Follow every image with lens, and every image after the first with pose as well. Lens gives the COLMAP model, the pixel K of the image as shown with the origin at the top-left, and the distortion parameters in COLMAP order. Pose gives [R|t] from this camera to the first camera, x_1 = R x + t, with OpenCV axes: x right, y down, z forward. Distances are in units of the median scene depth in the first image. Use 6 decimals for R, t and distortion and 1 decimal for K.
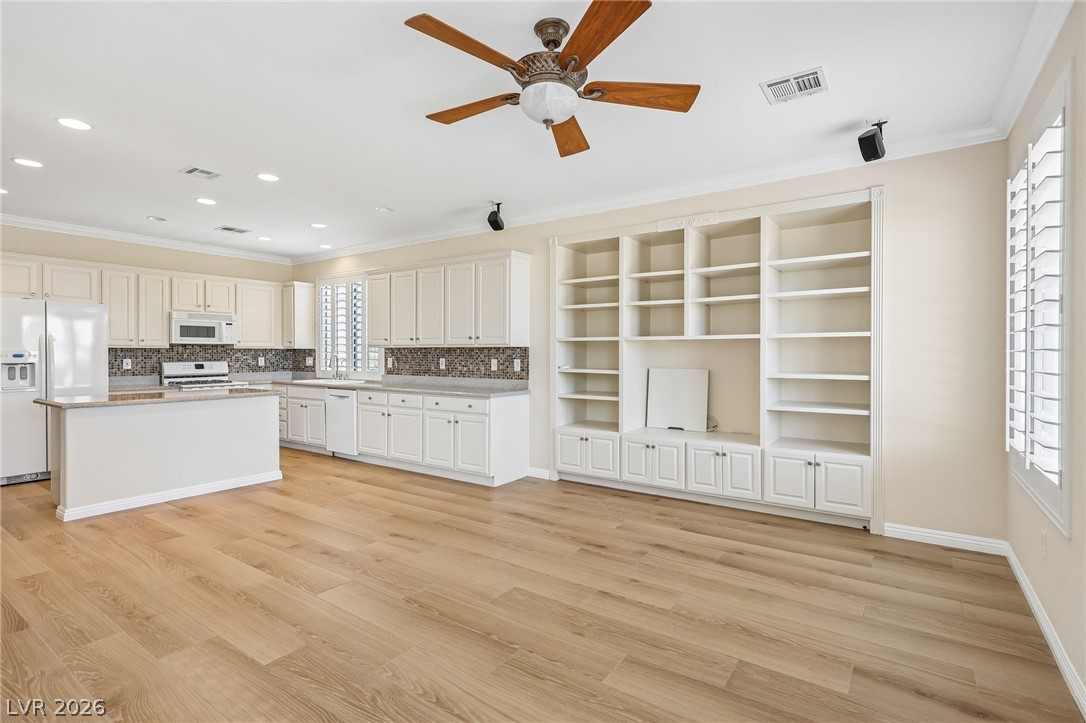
lens RADIAL K [[520.3, 0, 546.0], [0, 520.3, 356.6], [0, 0, 1]] dist [-0.005812, 0.001719]
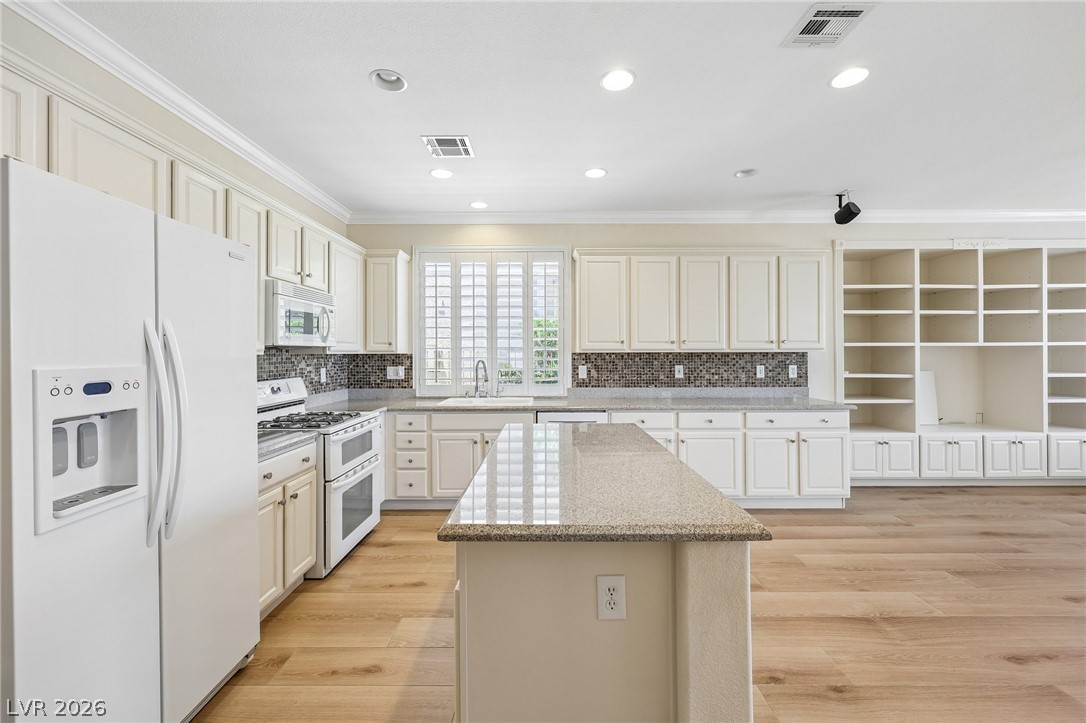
lens RADIAL K [[442.0, 0, 545.7], [0, 442.0, 352.7], [0, 0, 1]] dist [0.002016, 0.000164]
pose [[0.823551, -0.003001, 0.567235, -0.934580], [0.007869, 0.999950, -0.006135, -0.017137], [-0.567188, 0.009516, 0.823533, 0.643553]]
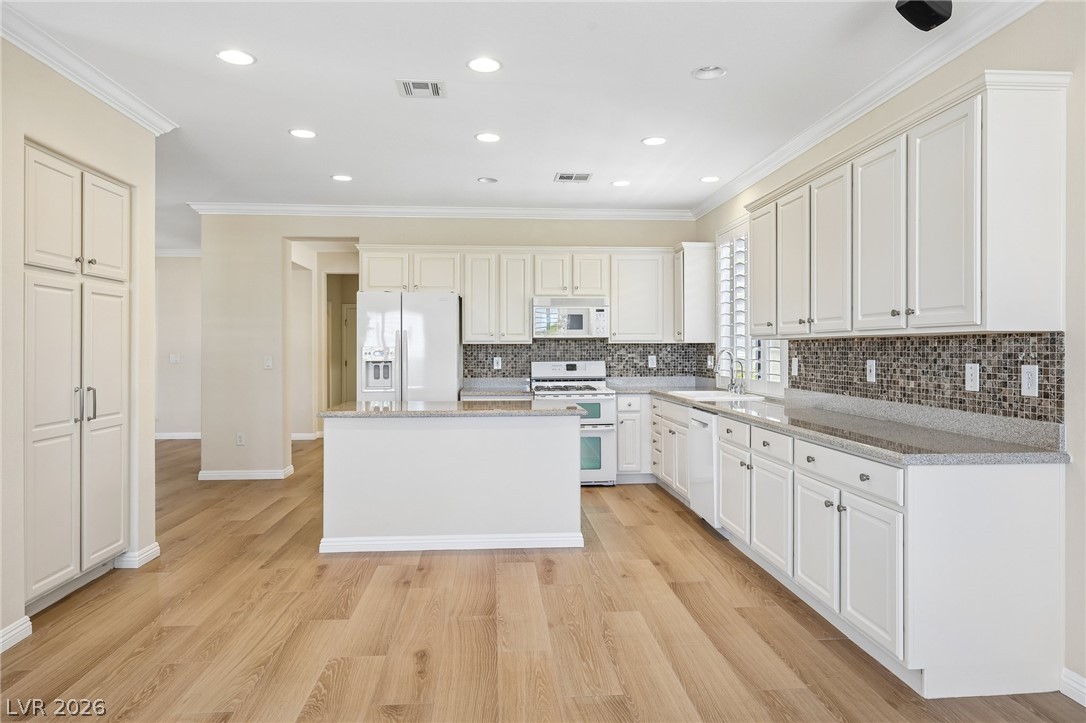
lens RADIAL K [[671.8, 0, 544.8], [0, 671.8, 351.0], [0, 0, 1]] dist [-0.003647, 0.002553]
pose [[0.631515, -0.000997, -0.775363, 0.105693], [-0.001988, 0.999994, -0.002904, -0.003050], [0.775361, 0.003375, 0.631510, 0.458345]]
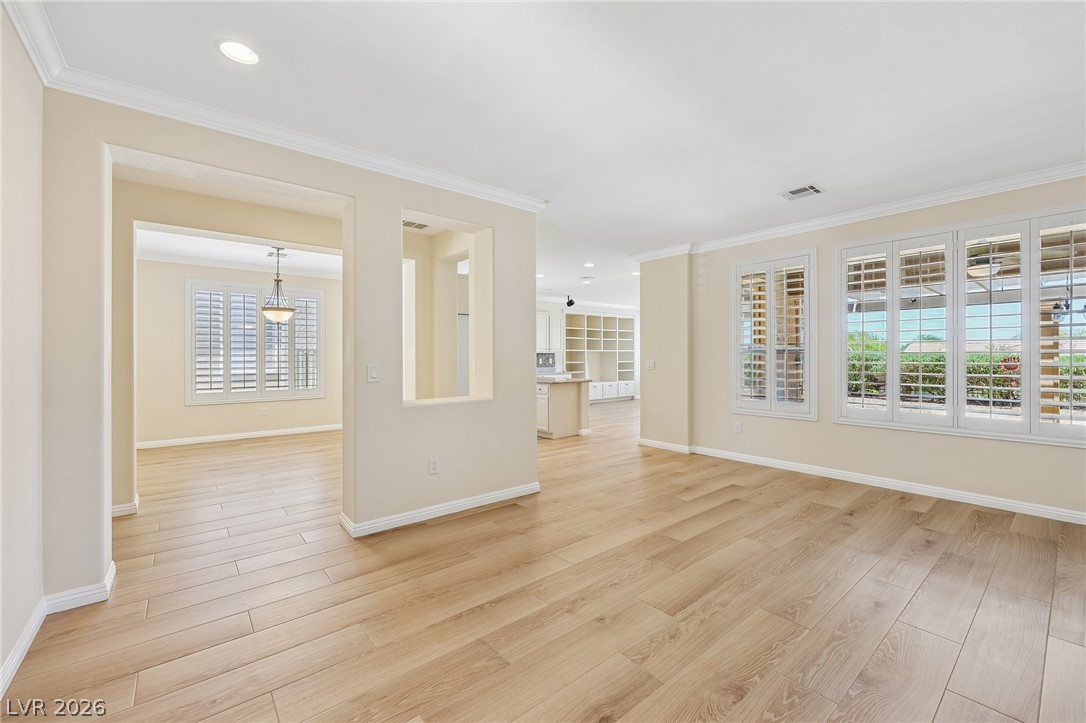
lens RADIAL K [[442.0, 0, 547.3], [0, 442.0, 358.1], [0, 0, 1]] dist [0.002016, 0.000164]
pose [[0.268101, -0.003962, 0.963383, -2.113348], [0.009944, 0.999950, 0.001345, 0.001056], [-0.963340, 0.009220, 0.268127, 0.520005]]
